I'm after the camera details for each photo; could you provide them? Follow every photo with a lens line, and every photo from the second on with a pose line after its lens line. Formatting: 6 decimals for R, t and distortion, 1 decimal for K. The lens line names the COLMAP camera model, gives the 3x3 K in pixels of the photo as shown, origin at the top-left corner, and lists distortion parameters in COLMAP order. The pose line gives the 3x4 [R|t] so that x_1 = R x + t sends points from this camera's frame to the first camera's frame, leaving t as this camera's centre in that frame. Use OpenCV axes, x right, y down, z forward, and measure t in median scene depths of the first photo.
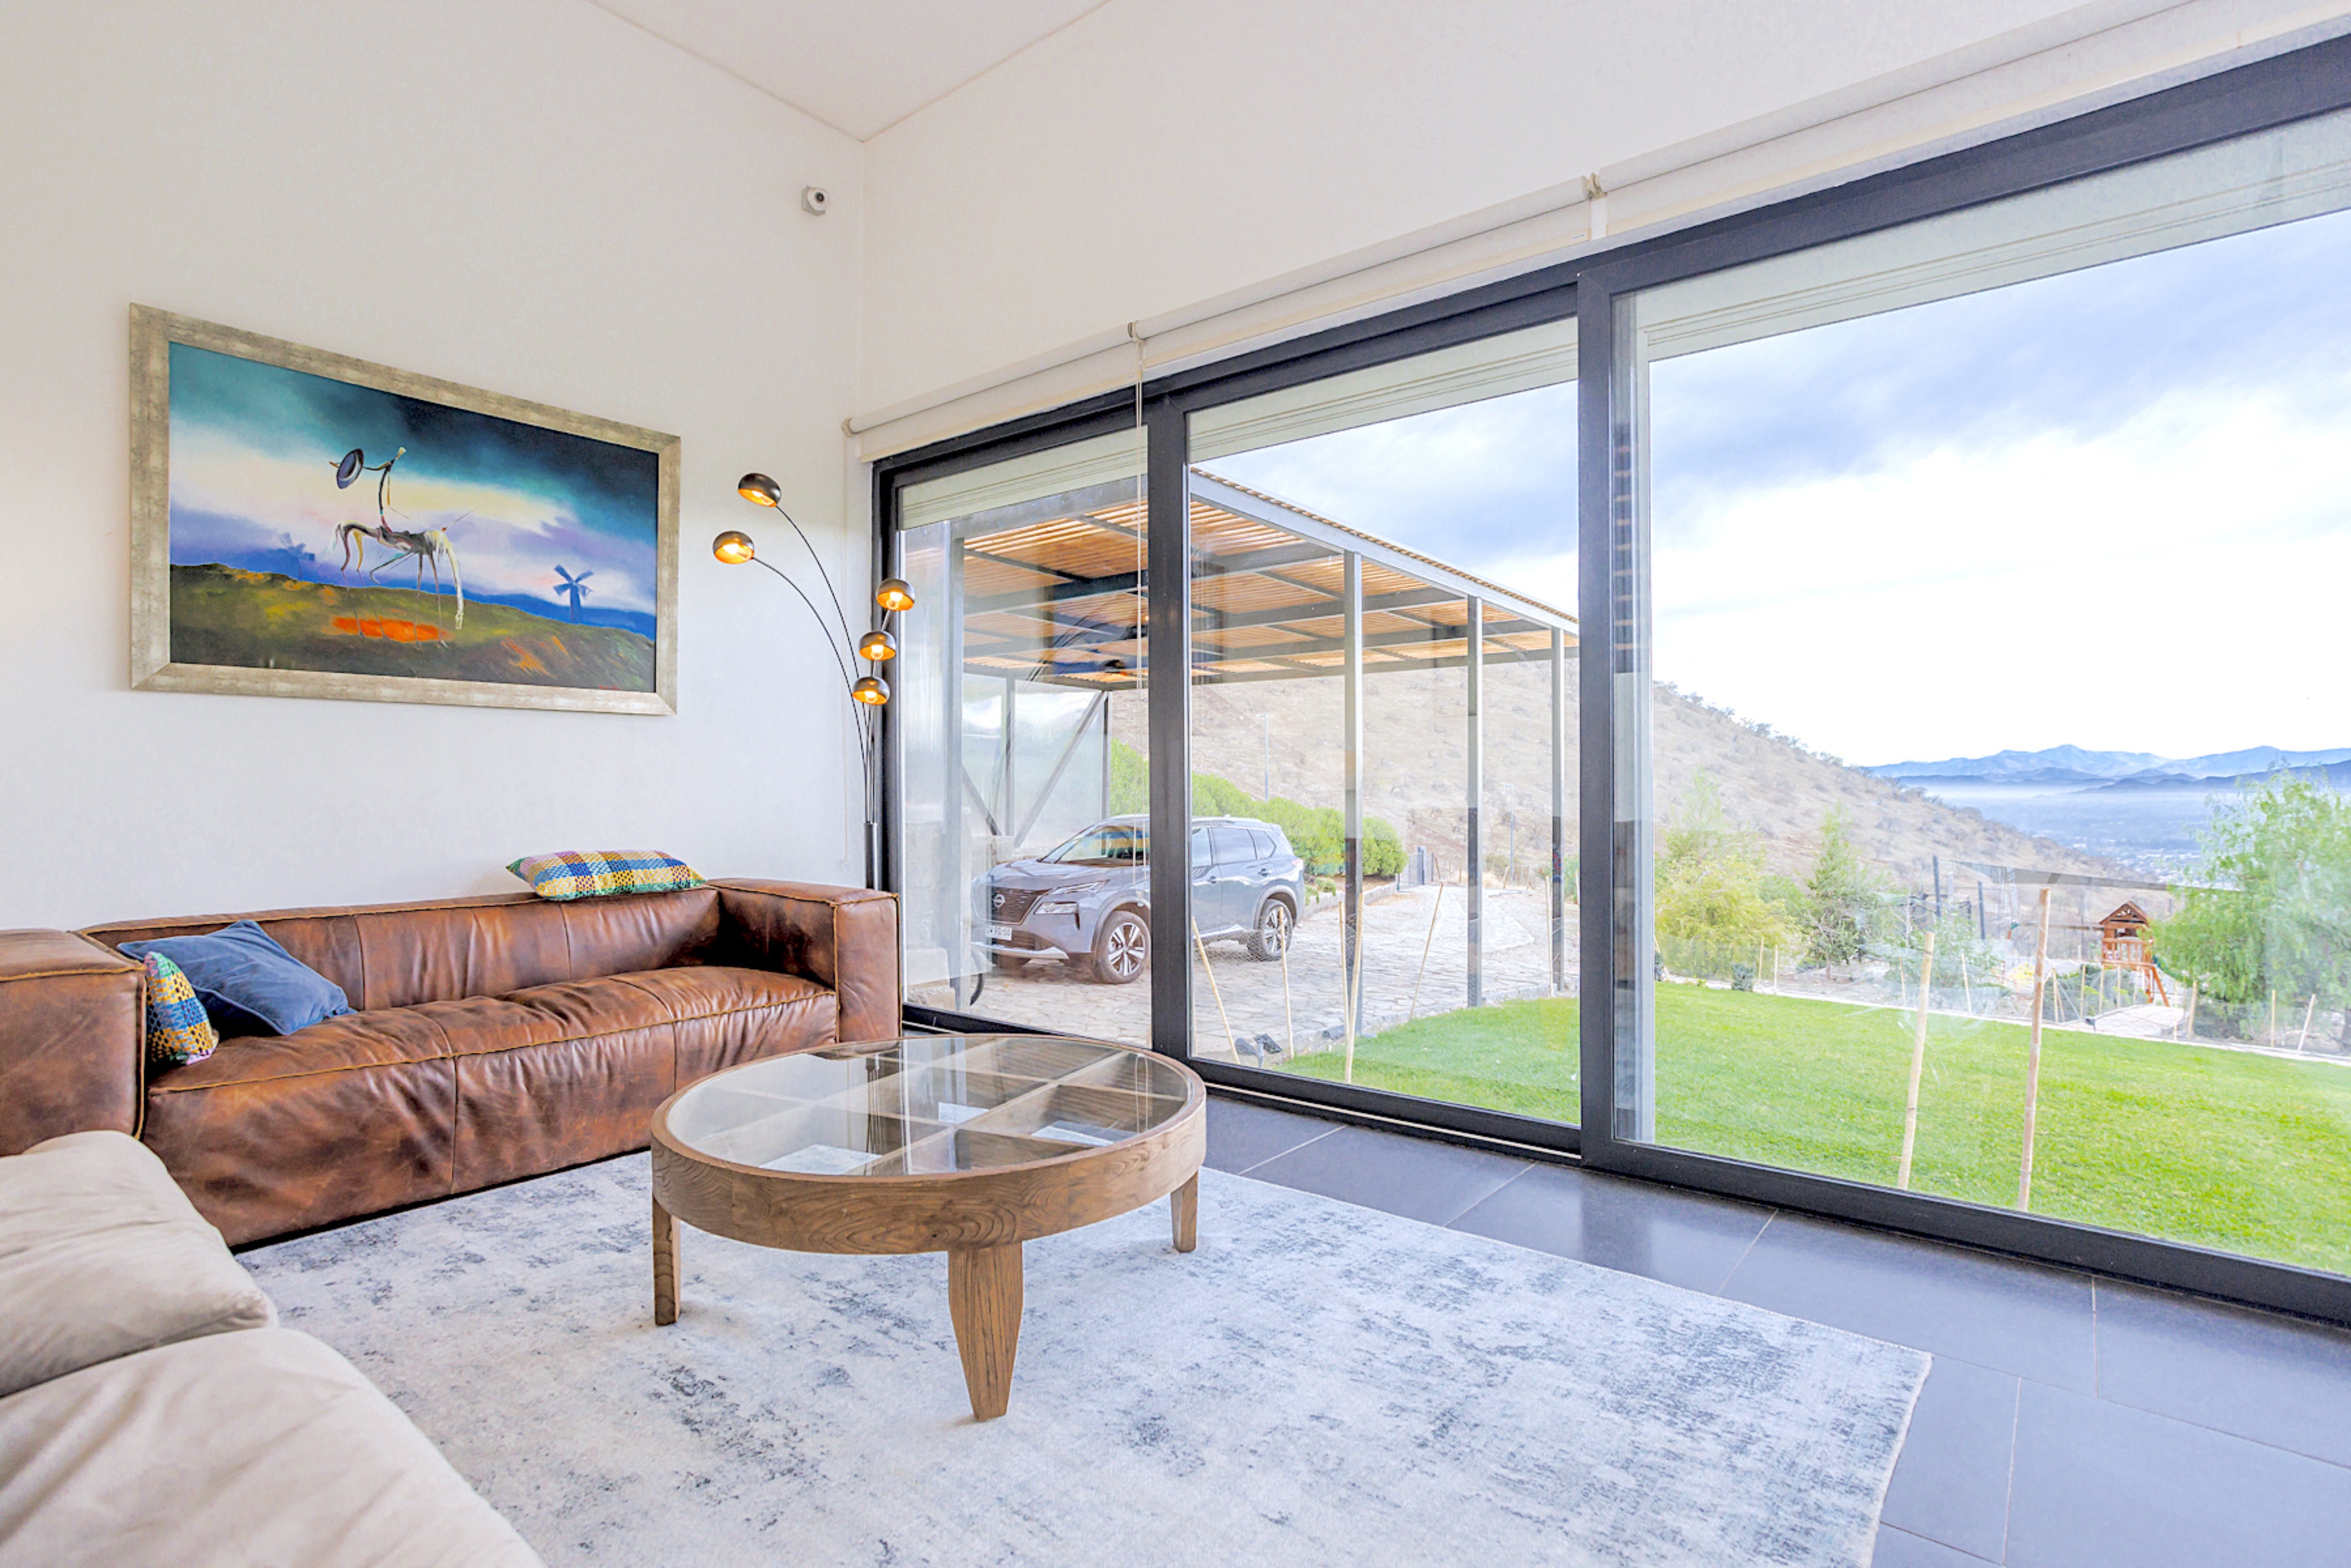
lens RADIAL K [[1138.8, 0, 1174.3], [0, 1138.8, 797.1], [0, 0, 1]] dist [-0.028772, 0.013605]
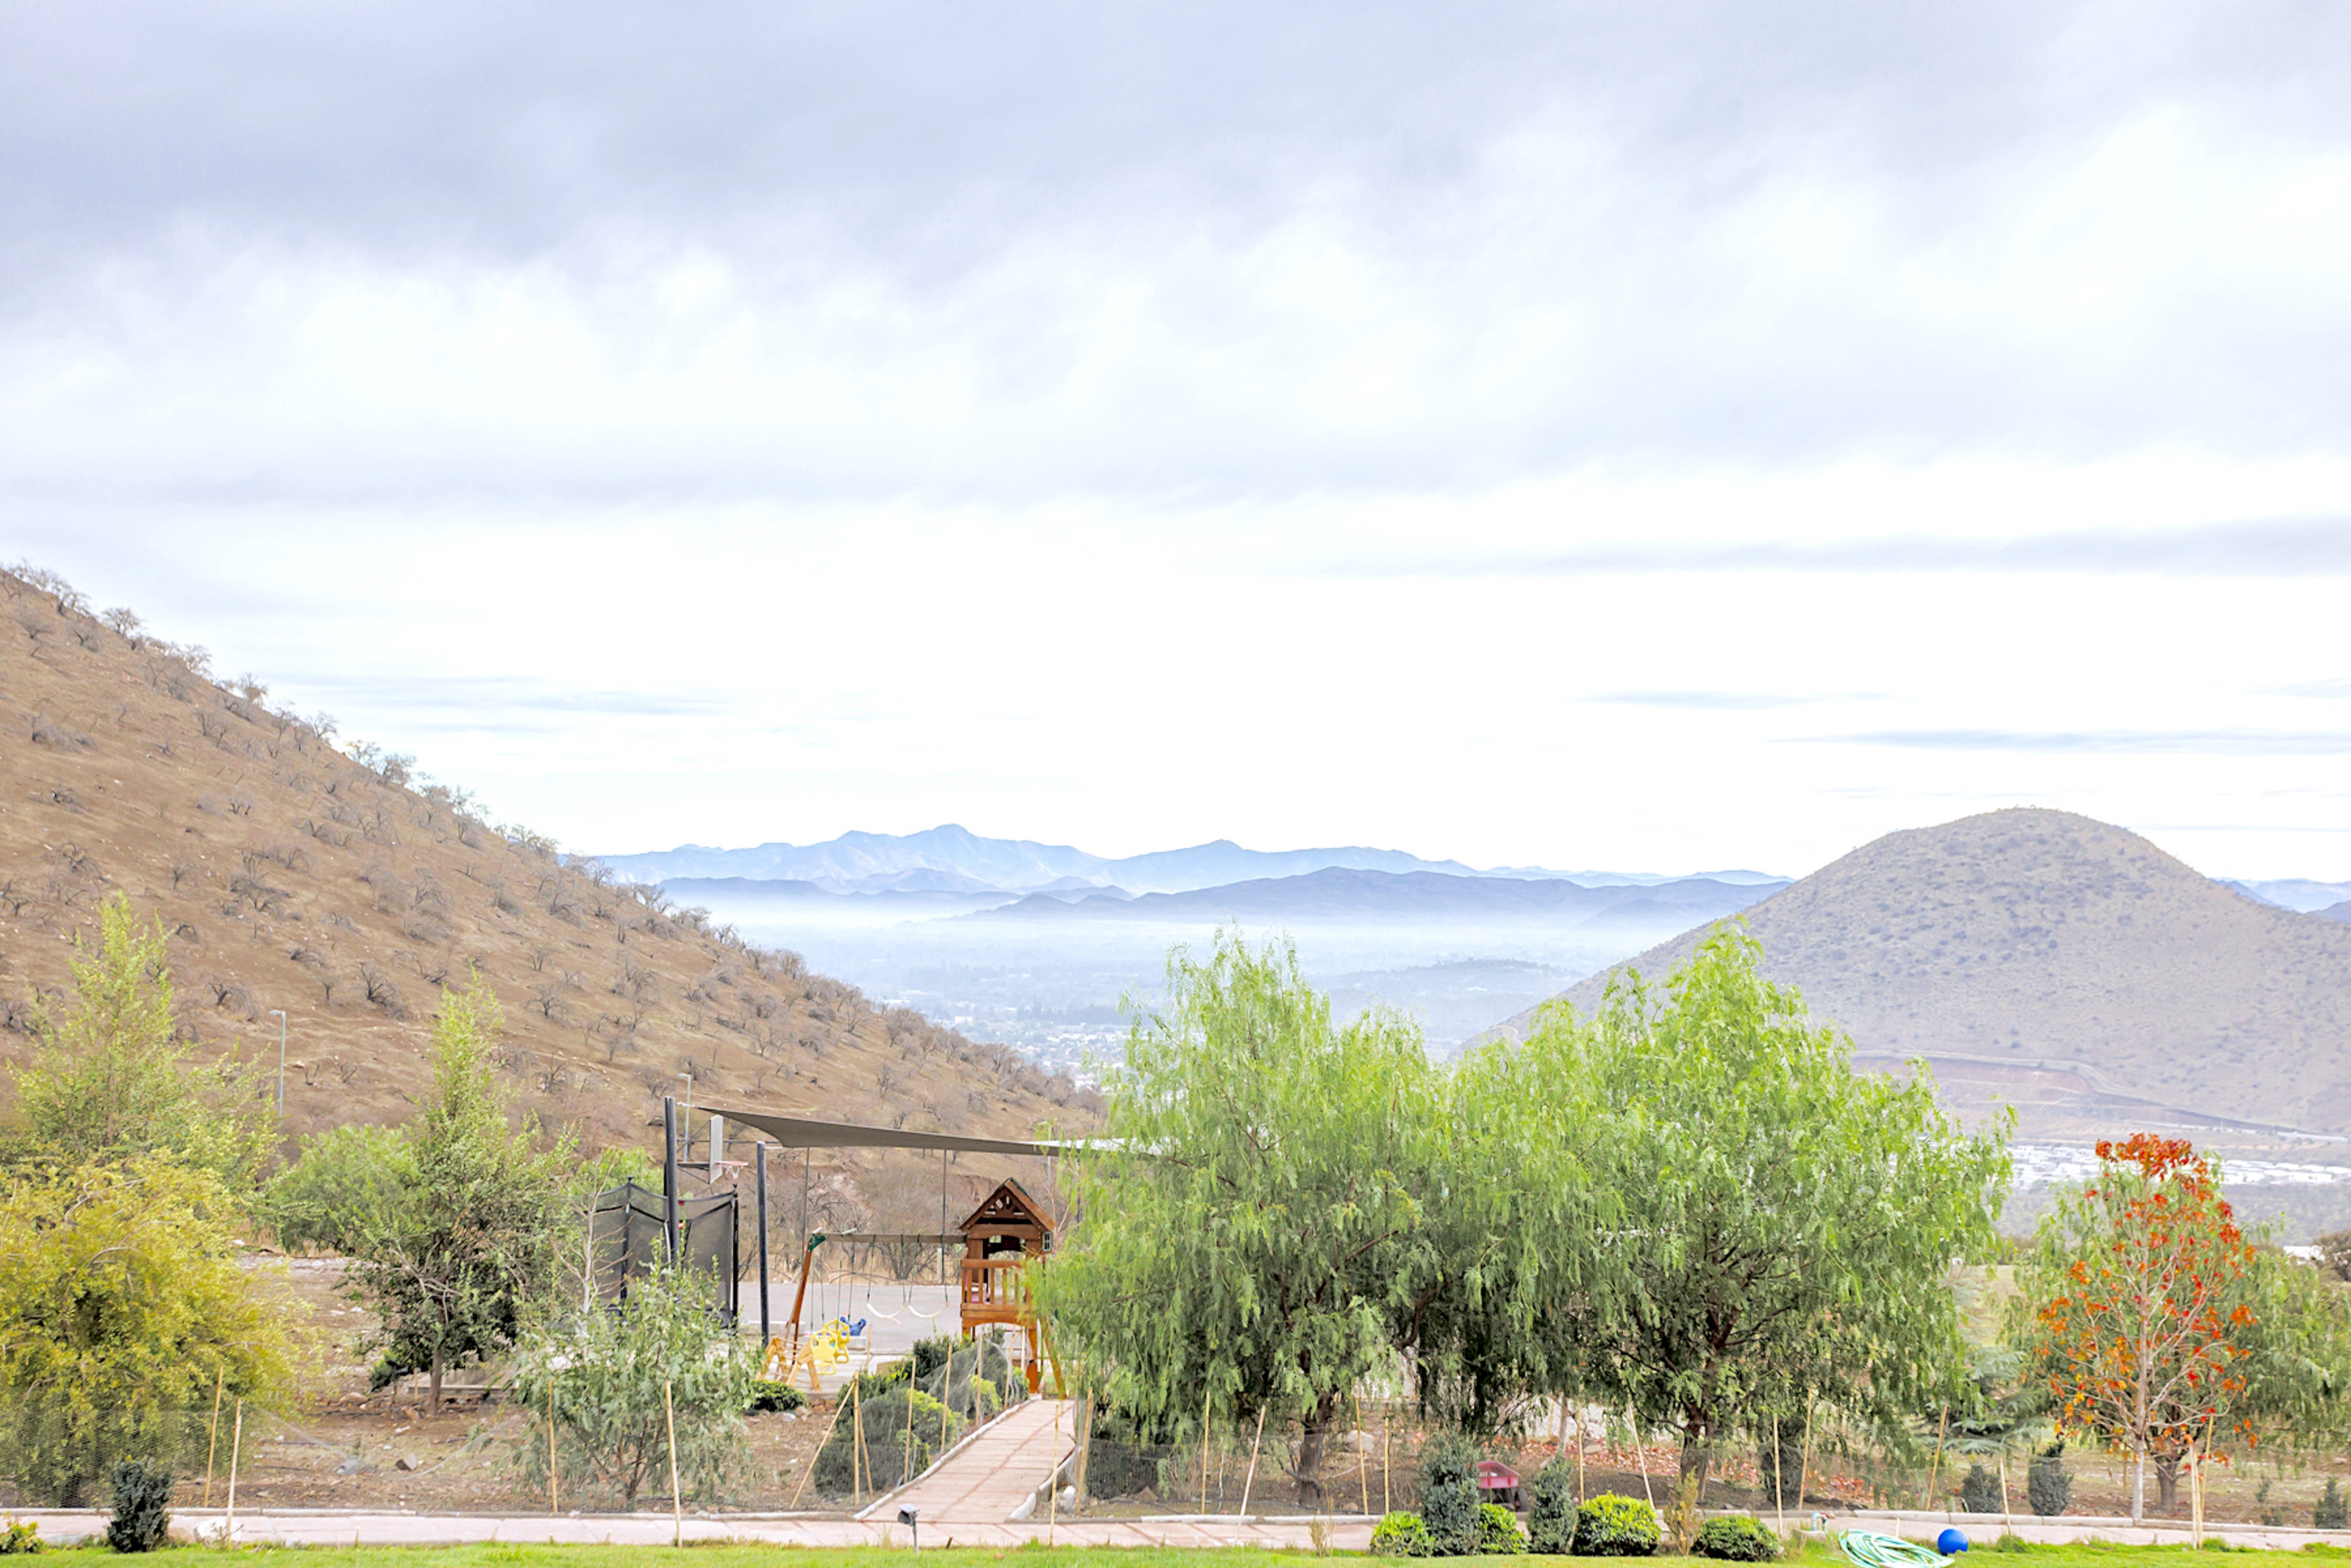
lens RADIAL K [[2710.6, 0, 1182.0], [0, 2710.6, 783.3], [0, 0, 1]] dist [-0.005548, 0.000000]
pose [[0.726297, 0.054408, 0.685225, 0.080599], [-0.023225, 0.998236, -0.054645, -0.018815], [-0.686989, 0.023774, 0.726279, 0.077911]]
